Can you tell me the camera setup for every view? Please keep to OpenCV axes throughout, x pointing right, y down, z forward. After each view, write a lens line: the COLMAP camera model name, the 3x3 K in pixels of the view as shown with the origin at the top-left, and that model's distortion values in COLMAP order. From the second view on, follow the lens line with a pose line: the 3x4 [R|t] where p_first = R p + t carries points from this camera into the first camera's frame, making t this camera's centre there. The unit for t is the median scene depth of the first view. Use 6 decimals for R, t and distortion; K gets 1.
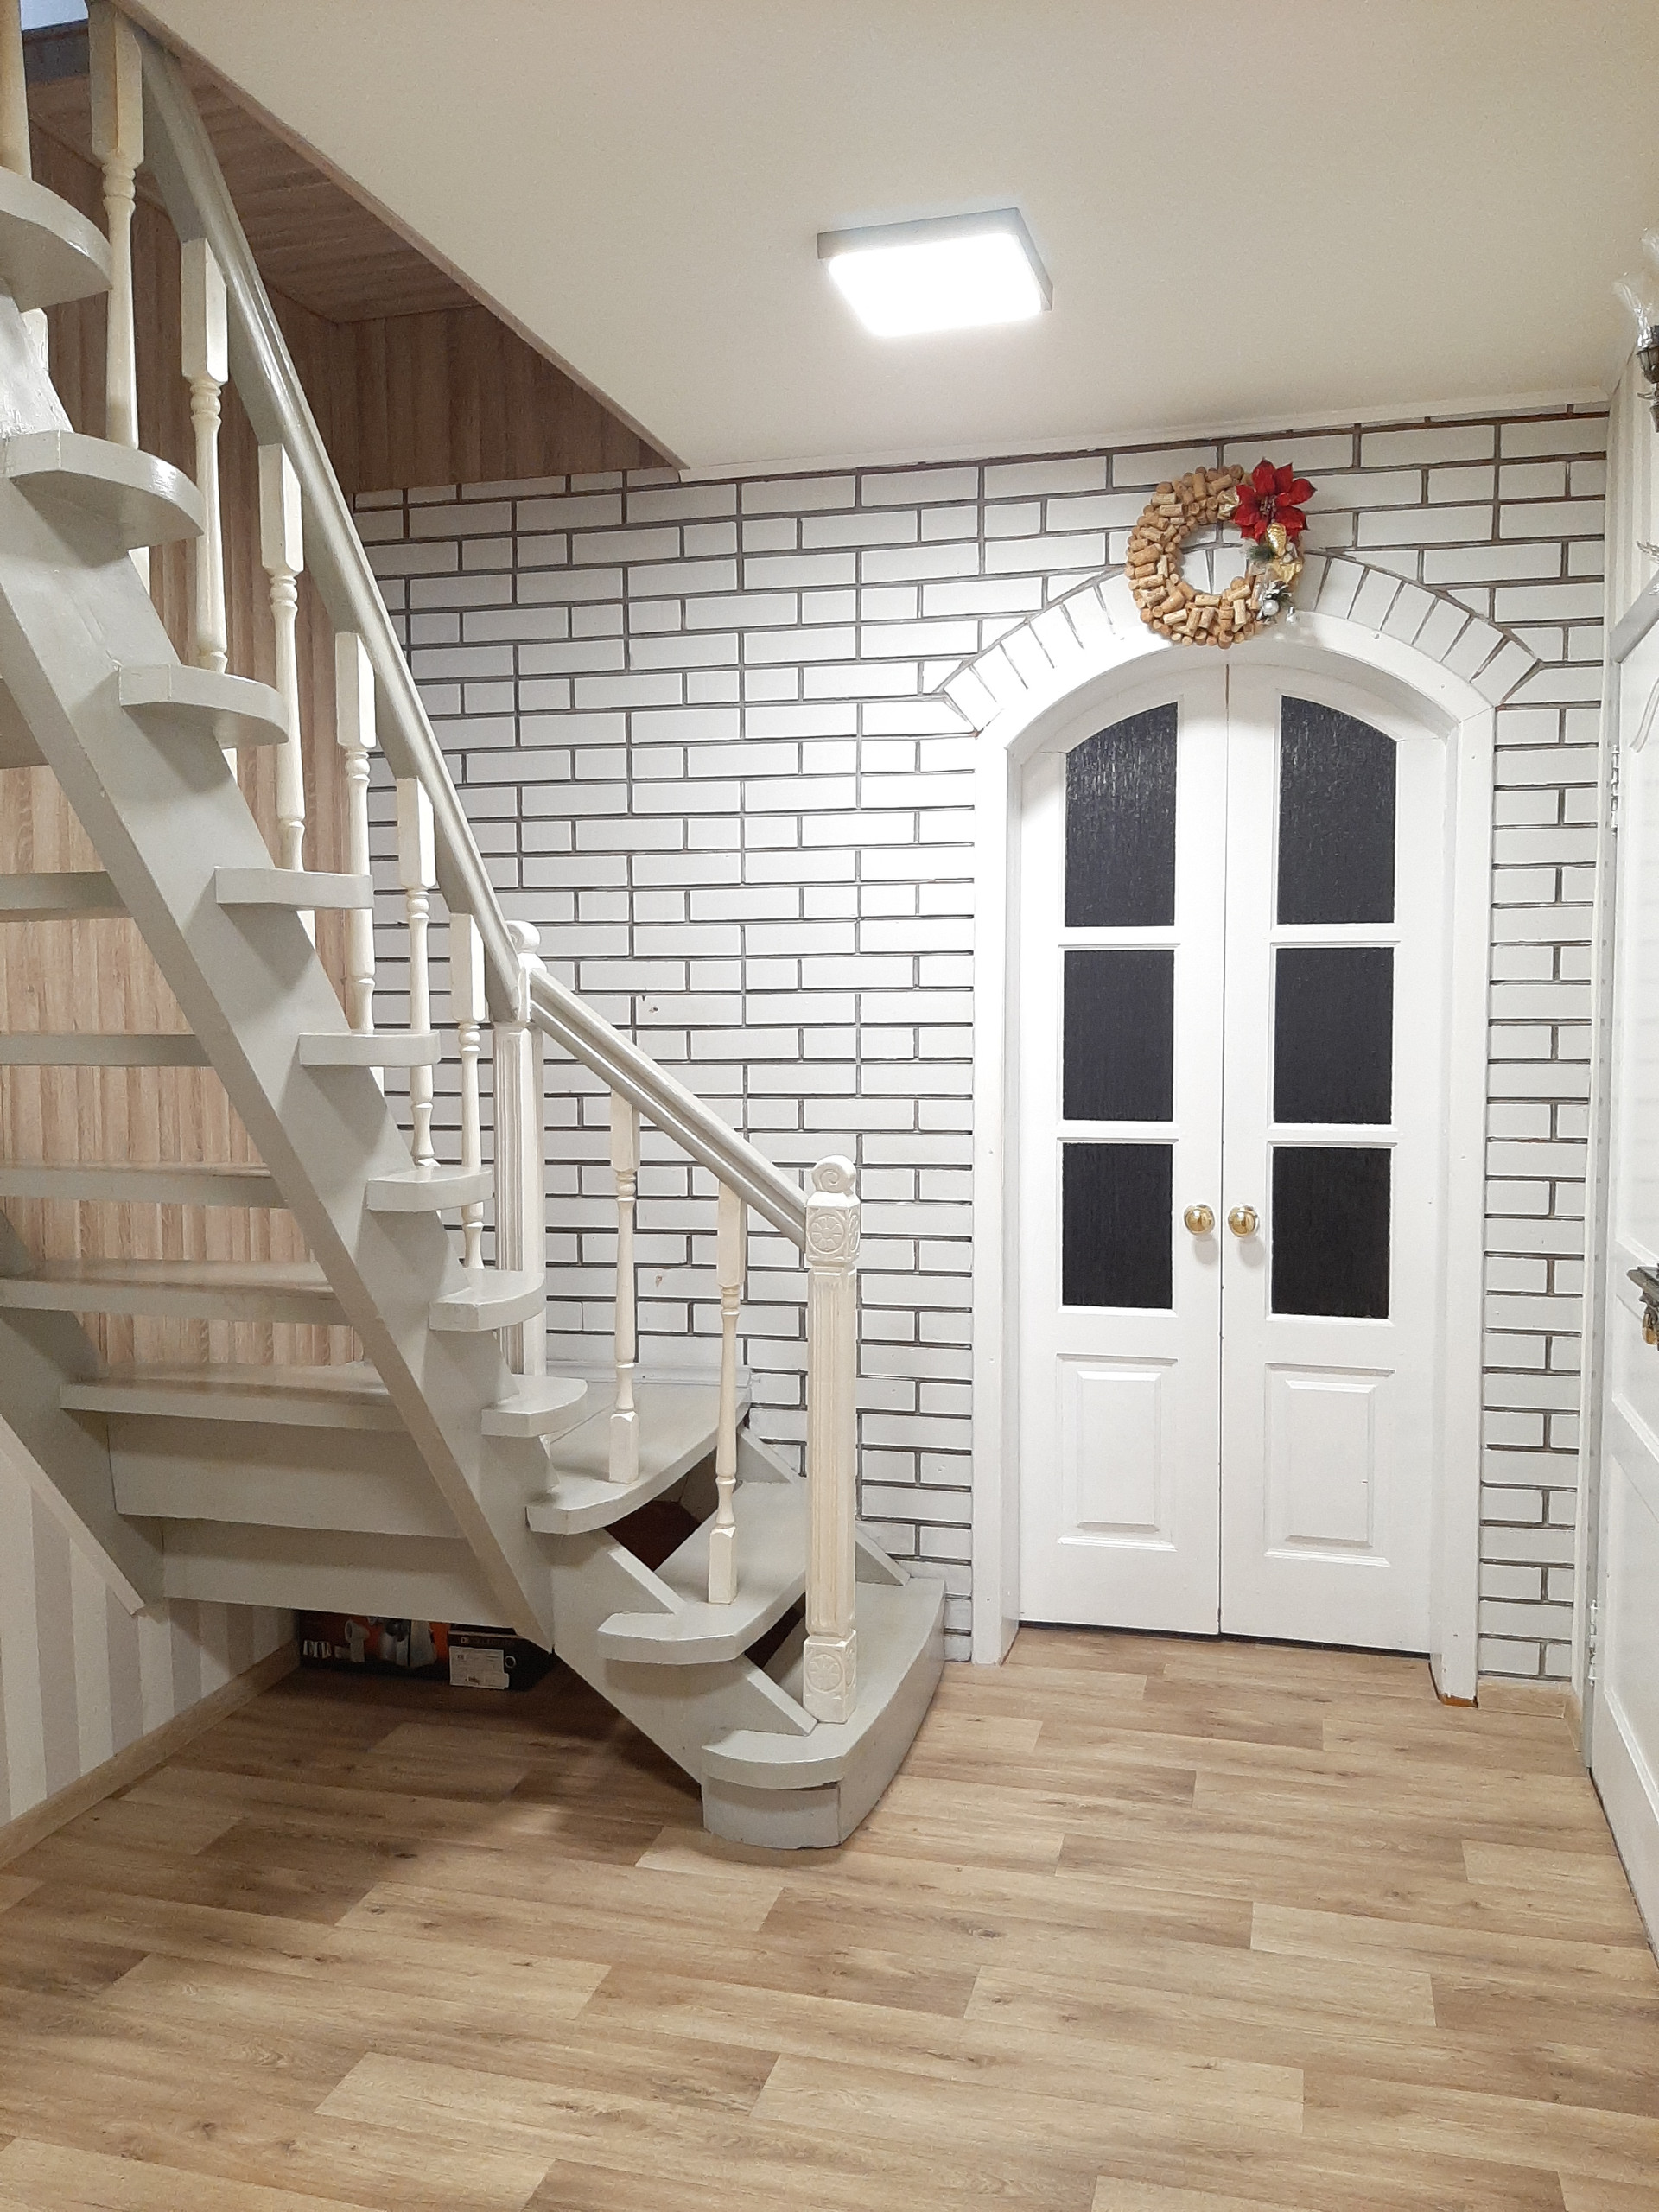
lens RADIAL K [[1724.7, 0, 832.7], [0, 1724.7, 1139.4], [0, 0, 1]] dist [0.053092, -0.121456]
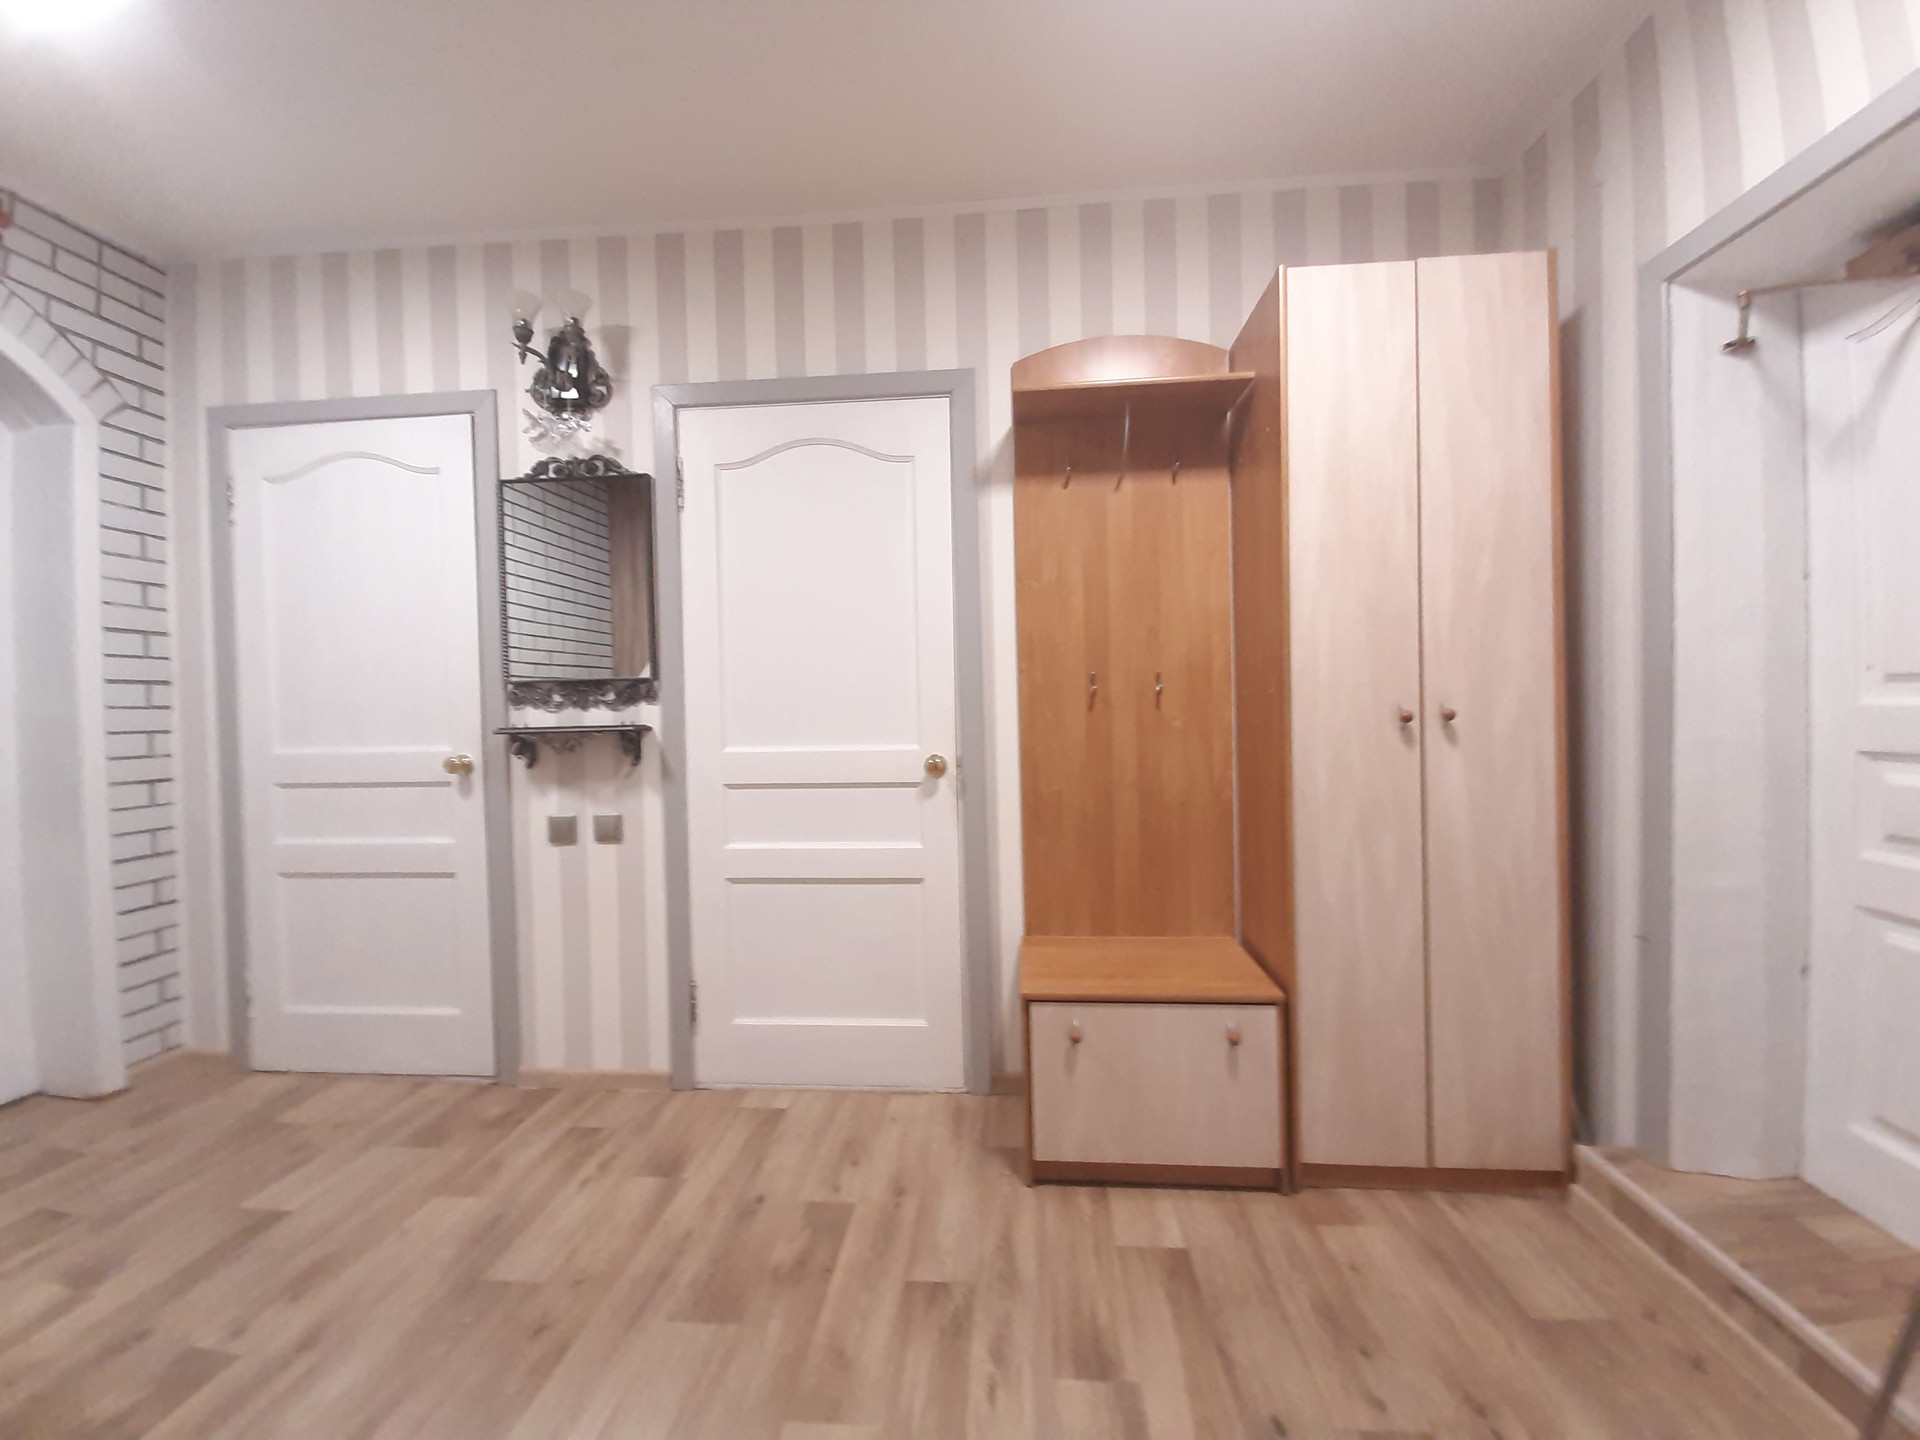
lens RADIAL K [[757.0, 0, 959.6], [0, 757.0, 711.0], [0, 0, 1]] dist [0.000807, -0.003255]
pose [[-0.184470, 0.007879, 0.982807, -0.503057], [0.096345, 0.995297, 0.010105, 0.086262], [-0.978105, 0.096552, -0.184361, 0.509275]]
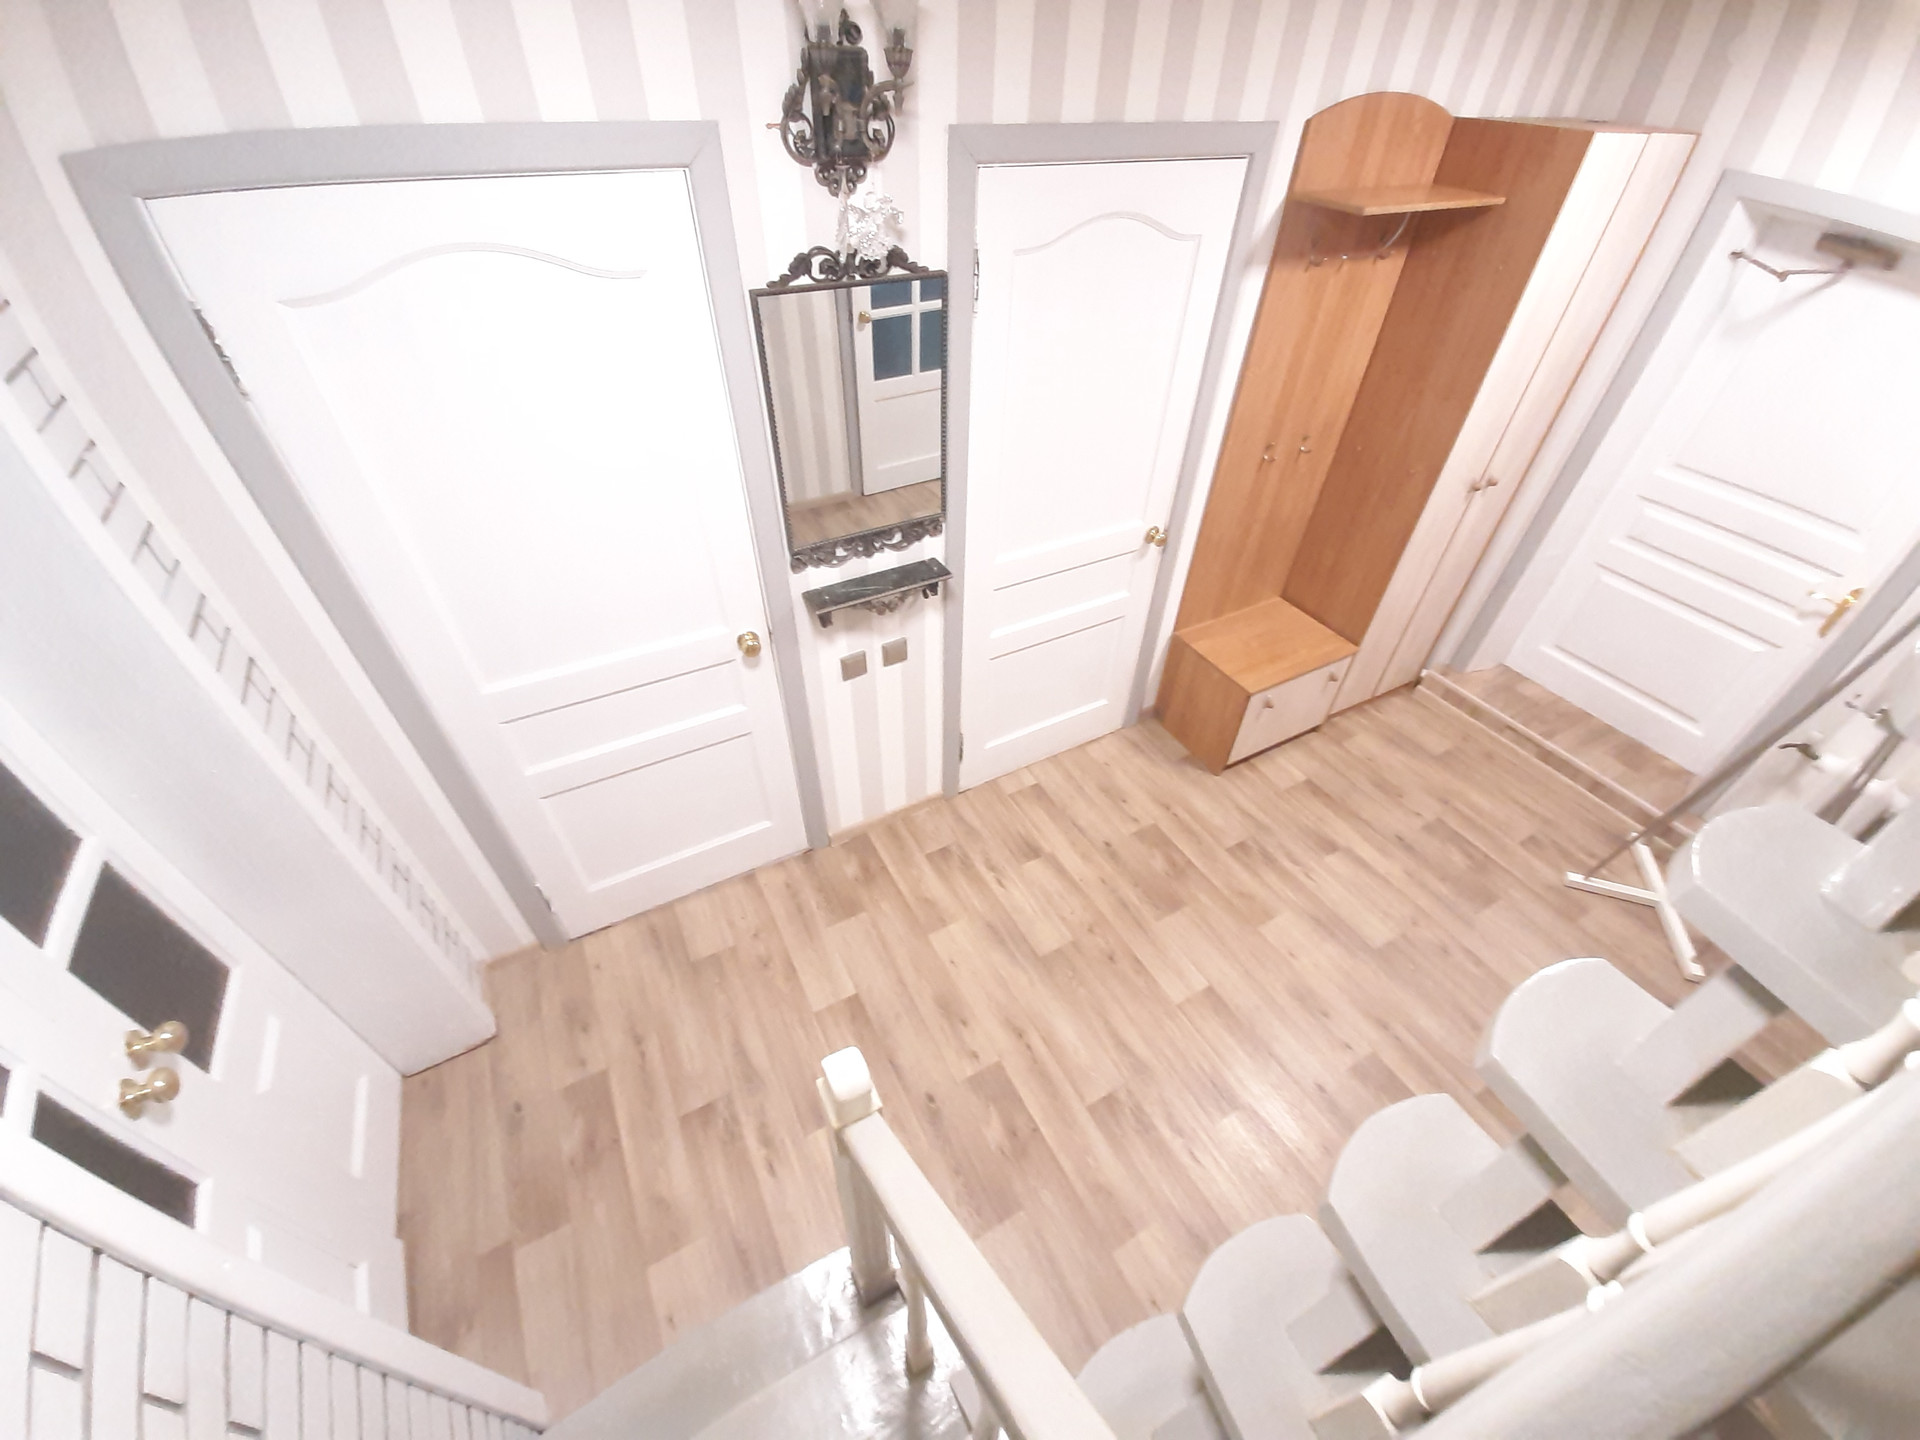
lens RADIAL K [[757.0, 0, 951.8], [0, 757.0, 716.9], [0, 0, 1]] dist [0.000807, -0.003255]
pose [[-0.695604, -0.477896, 0.536424, -0.159252], [0.043217, 0.717479, 0.695238, -0.376743], [-0.717124, 0.506793, -0.478428, 1.169629]]
